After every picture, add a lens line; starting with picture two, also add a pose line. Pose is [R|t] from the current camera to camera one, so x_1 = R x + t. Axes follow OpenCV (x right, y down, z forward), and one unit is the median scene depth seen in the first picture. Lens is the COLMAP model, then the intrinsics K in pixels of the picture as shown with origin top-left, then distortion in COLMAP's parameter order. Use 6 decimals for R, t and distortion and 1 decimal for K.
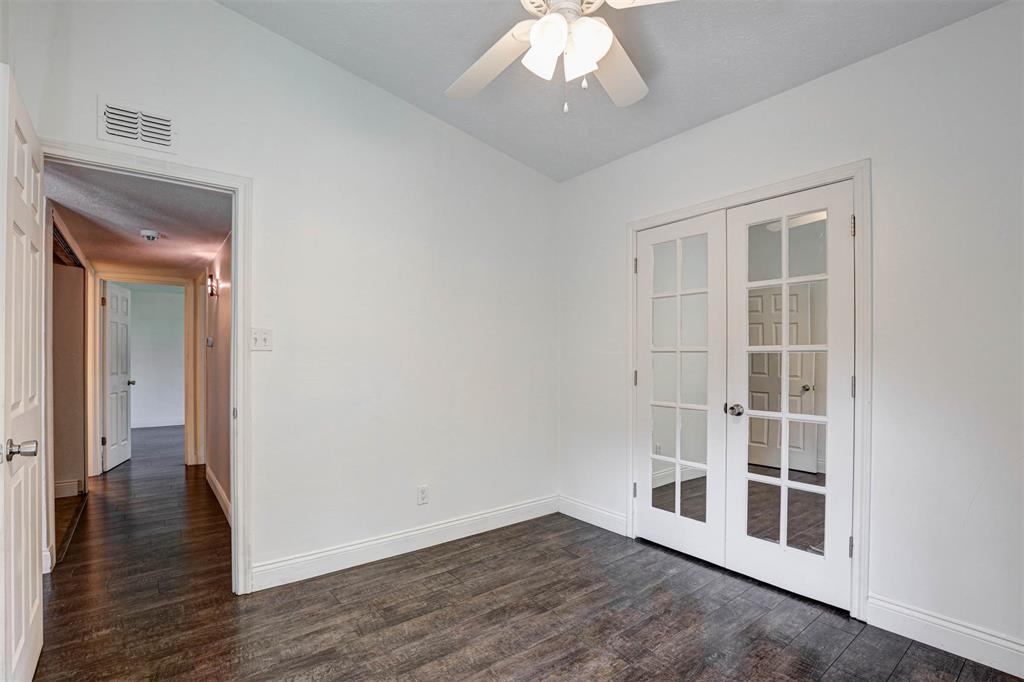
lens RADIAL K [[478.1, 0, 519.8], [0, 478.1, 364.1], [0, 0, 1]] dist [-0.025253, -0.000068]
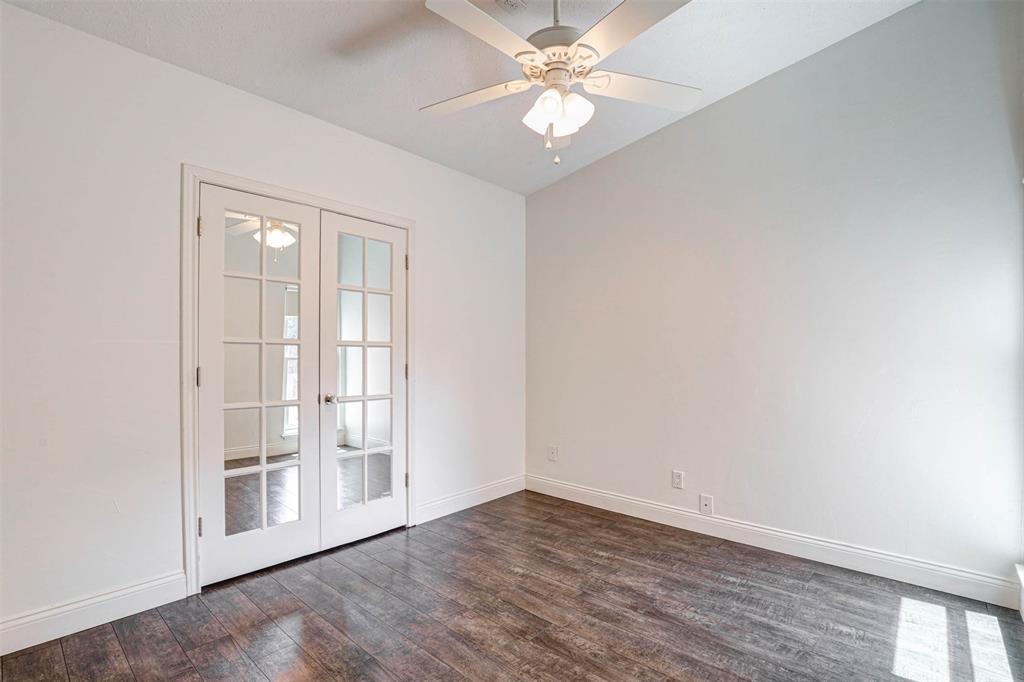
lens RADIAL K [[478.1, 0, 512.9], [0, 478.1, 344.4], [0, 0, 1]] dist [-0.025253, -0.000068]
pose [[-0.164233, 0.002677, 0.986418, -0.667524], [-0.000893, 0.999996, -0.002863, -0.024505], [-0.986421, -0.001351, -0.164230, 0.746978]]
